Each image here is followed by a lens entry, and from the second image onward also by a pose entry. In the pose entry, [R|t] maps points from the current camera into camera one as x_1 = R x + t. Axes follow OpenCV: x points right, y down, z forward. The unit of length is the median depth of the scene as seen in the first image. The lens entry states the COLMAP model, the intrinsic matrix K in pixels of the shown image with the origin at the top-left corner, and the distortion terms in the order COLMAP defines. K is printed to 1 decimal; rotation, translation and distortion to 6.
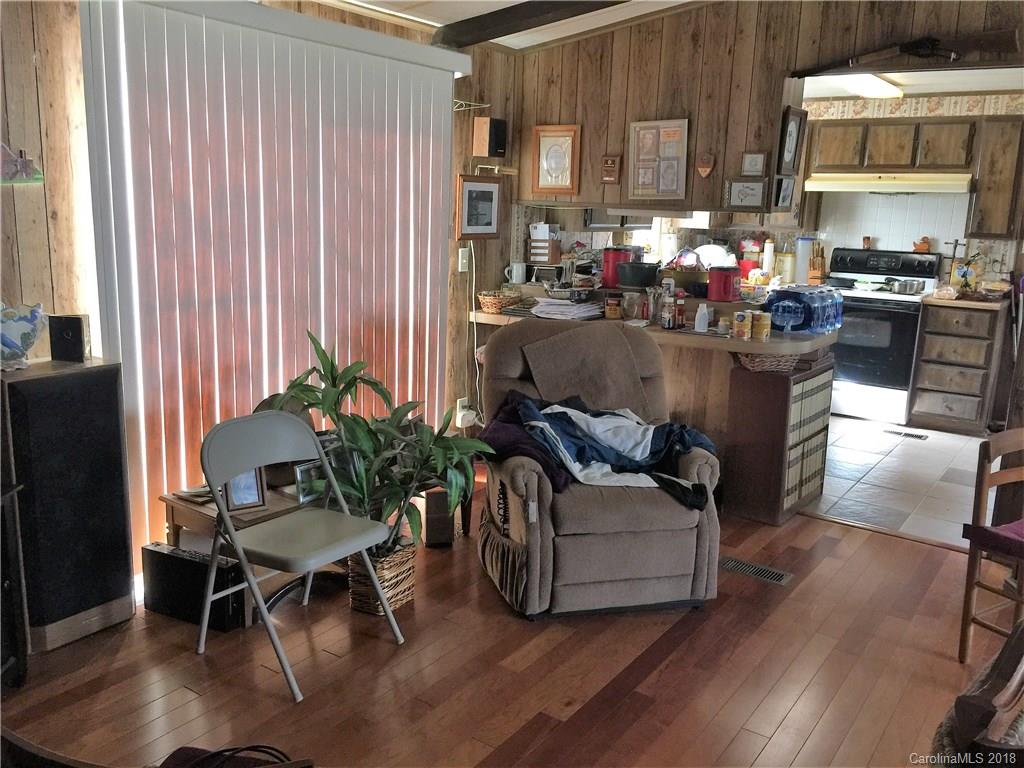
lens RADIAL K [[881.5, 0, 511.4], [0, 881.5, 381.0], [0, 0, 1]] dist [0.044739, -0.025034]
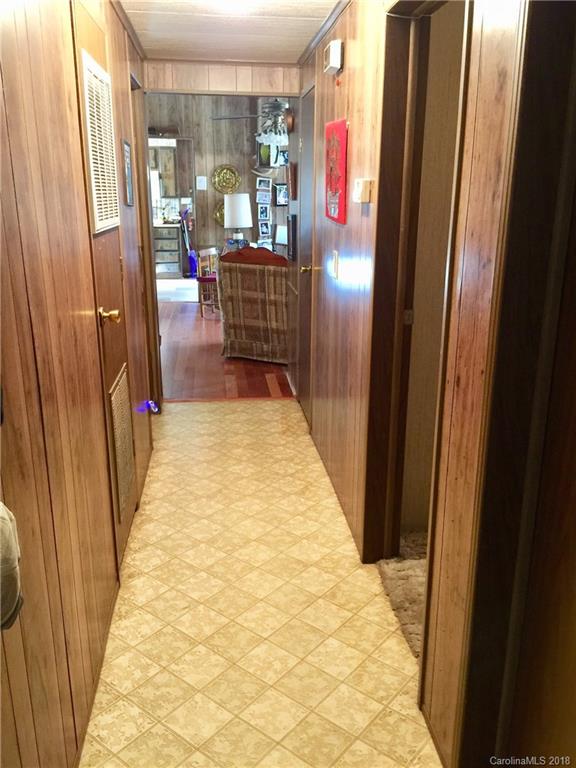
lens RADIAL K [[661.1, 0, 287.0], [0, 661.1, 384.6], [0, 0, 1]] dist [0.044739, -0.025034]
pose [[0.753744, -0.212646, 0.621813, -0.468551], [0.148651, 0.976846, 0.153868, 0.108776], [-0.640135, -0.023544, 0.767902, -0.625248]]
